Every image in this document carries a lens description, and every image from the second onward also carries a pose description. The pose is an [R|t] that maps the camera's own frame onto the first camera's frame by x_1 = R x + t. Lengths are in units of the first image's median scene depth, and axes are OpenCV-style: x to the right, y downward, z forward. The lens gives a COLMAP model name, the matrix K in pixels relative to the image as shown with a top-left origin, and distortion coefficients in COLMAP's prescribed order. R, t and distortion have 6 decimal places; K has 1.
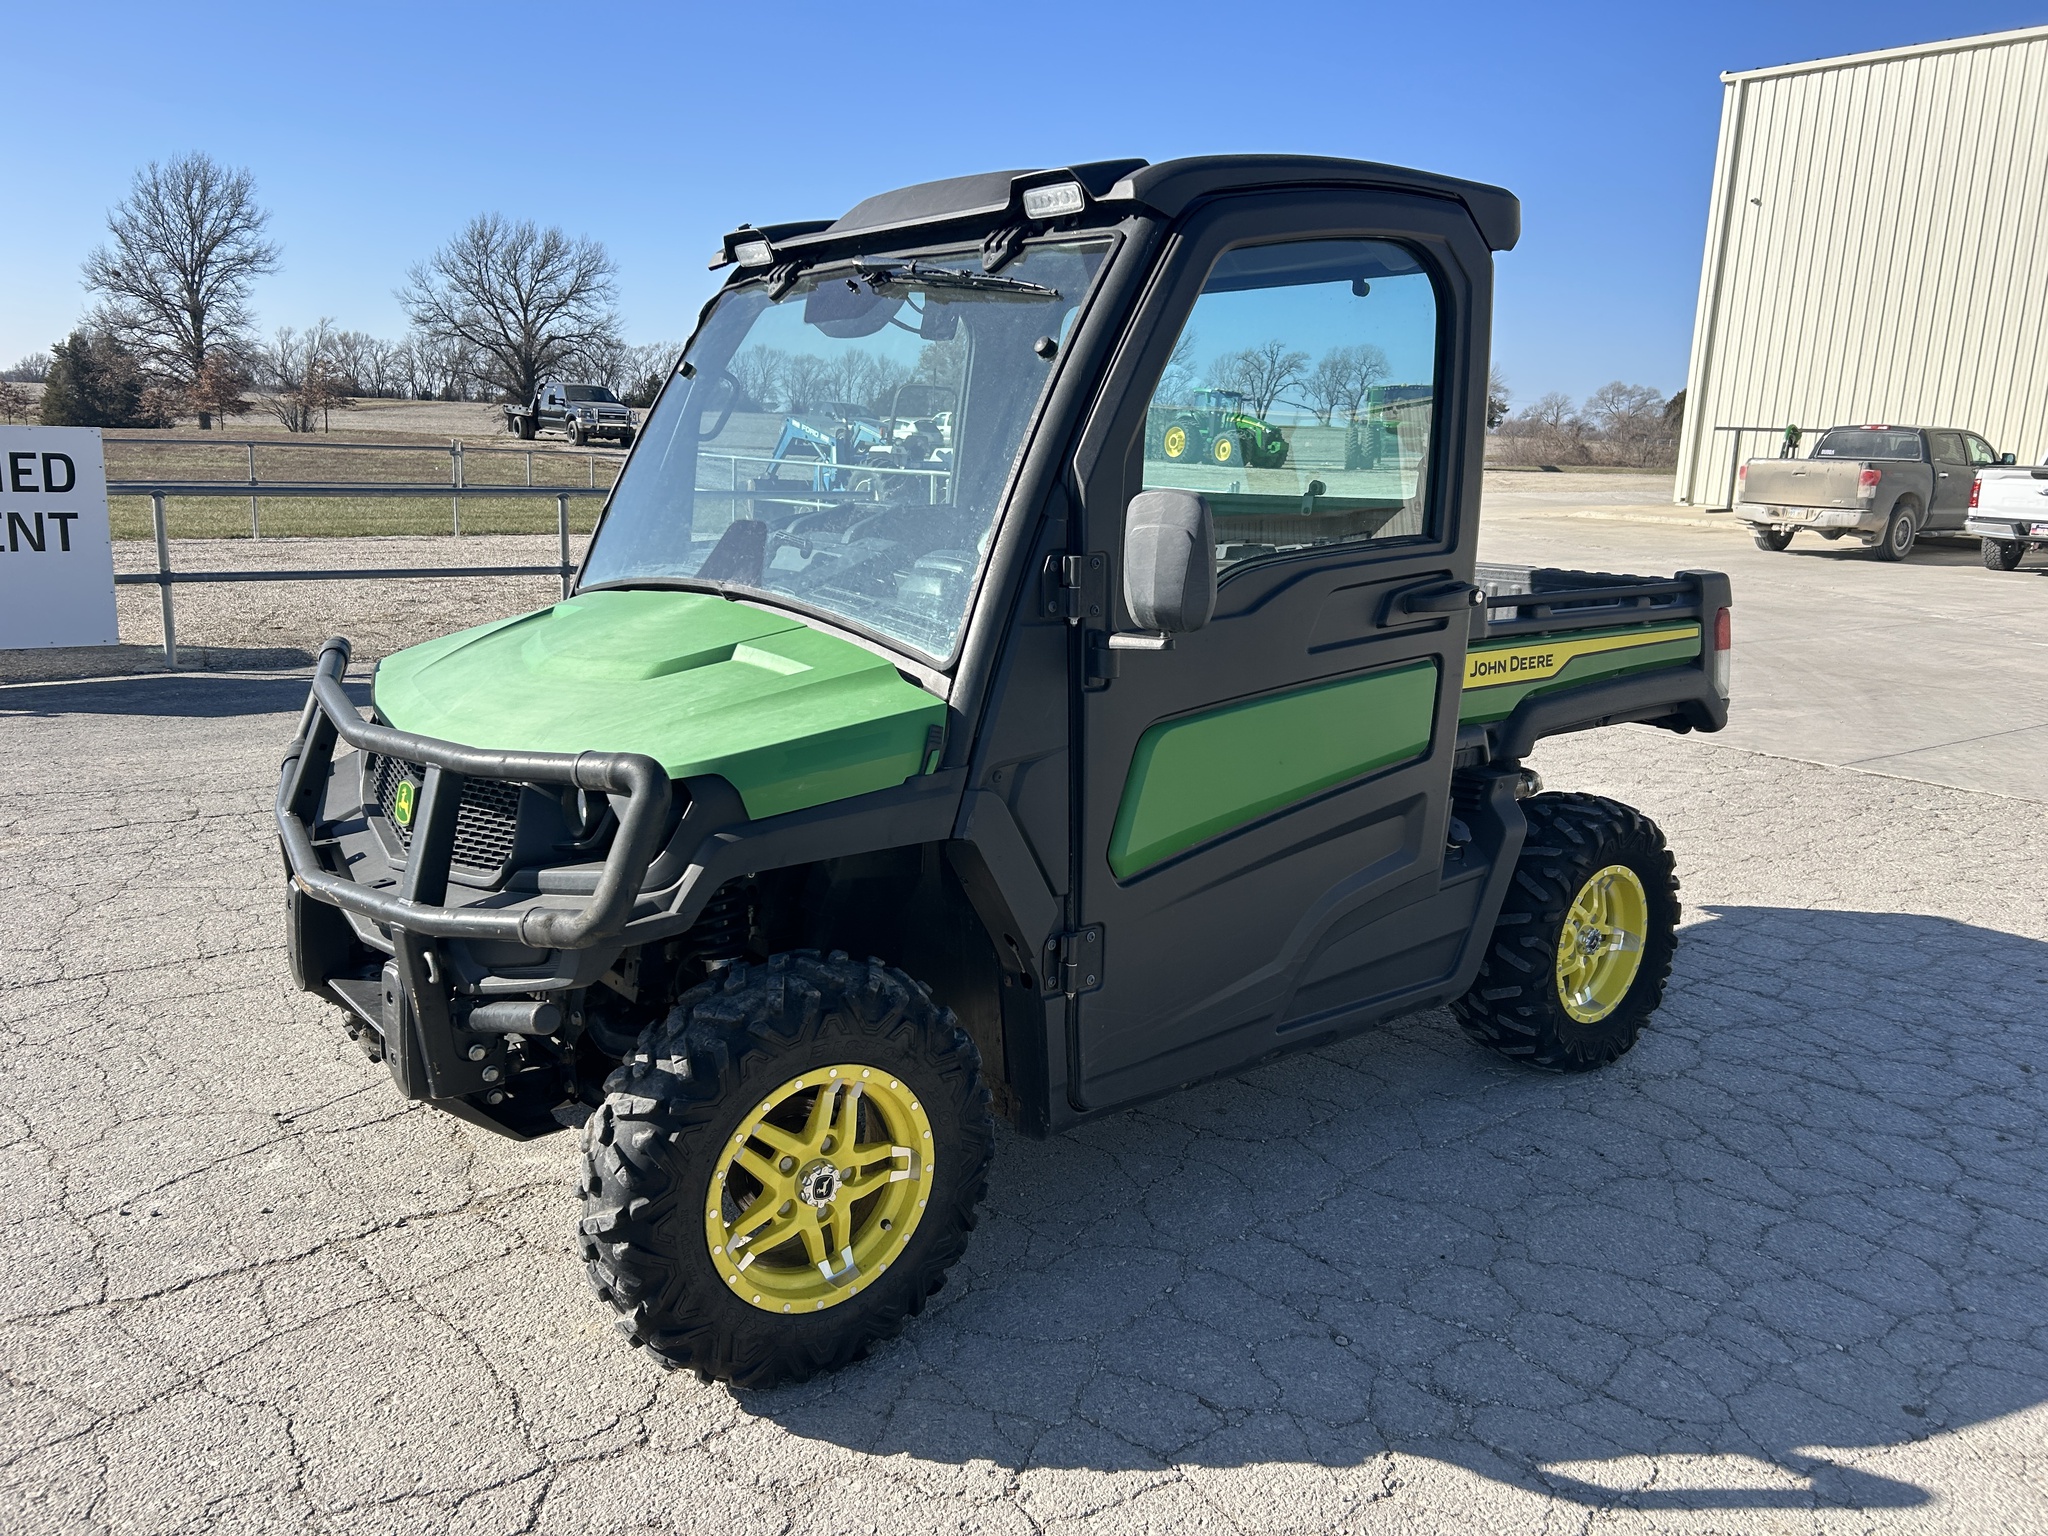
lens RADIAL K [[1546.0, 0, 1041.1], [0, 1546.0, 766.2], [0, 0, 1]] dist [0.052006, -0.055350]
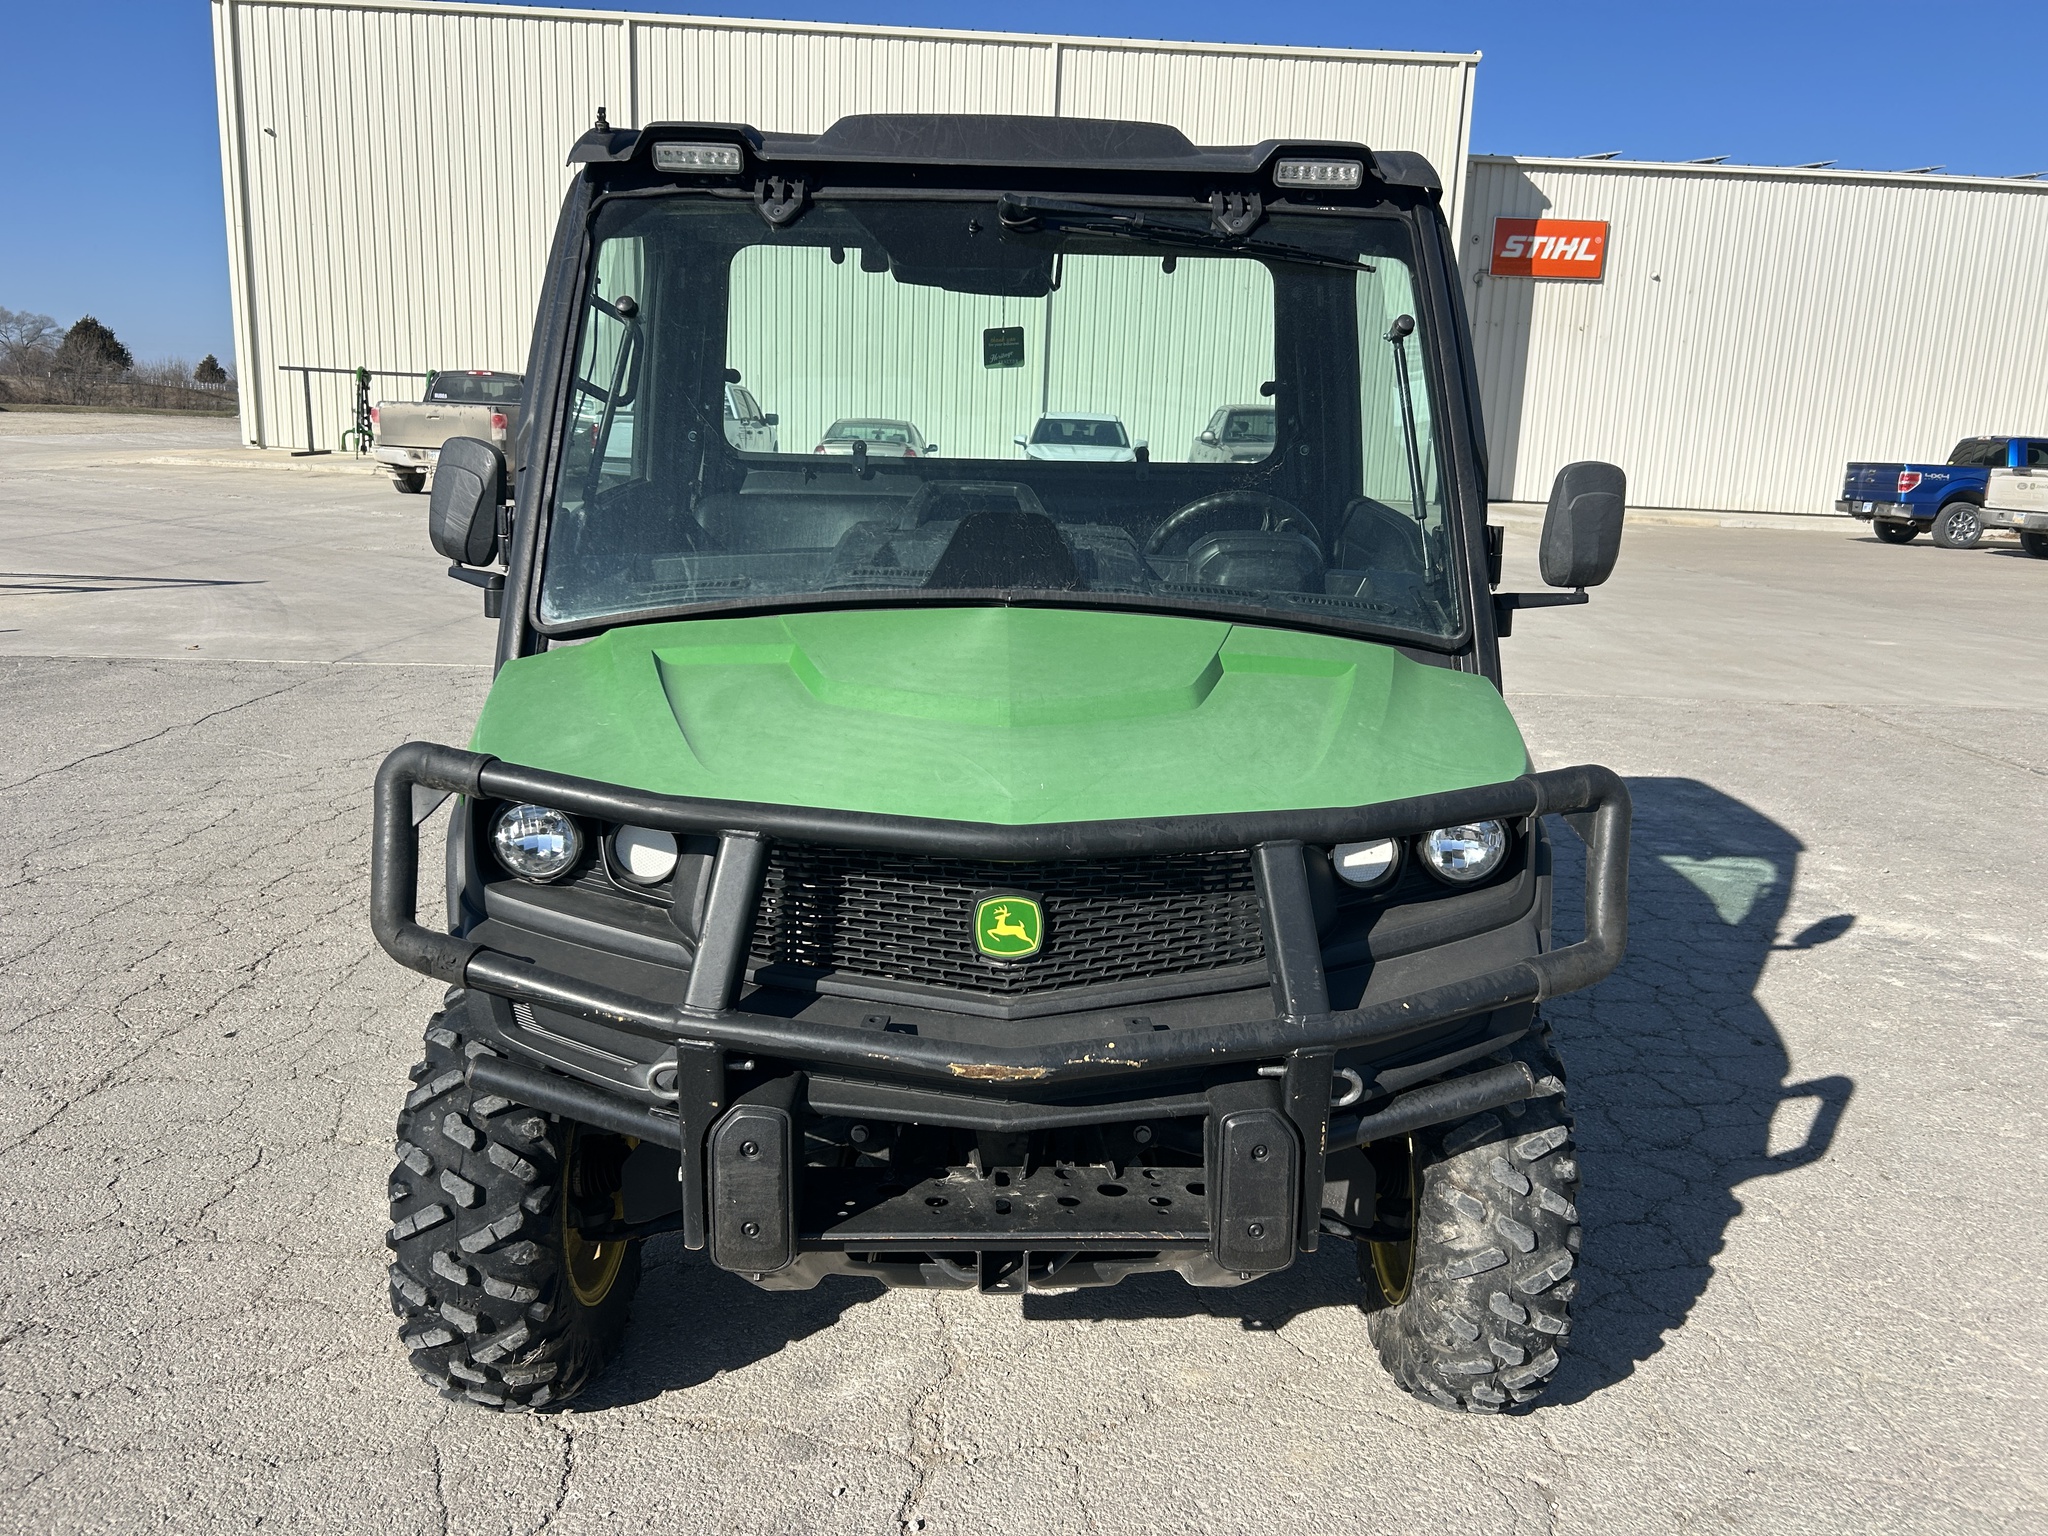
lens RADIAL K [[1546.0, 0, 1028.9], [0, 1546.0, 768.9], [0, 0, 1]] dist [0.052006, -0.055350]
pose [[0.594298, -0.181868, 0.783412, -0.297930], [0.150605, 0.982031, 0.113728, -0.040853], [-0.790018, 0.050398, 0.611009, 0.174395]]
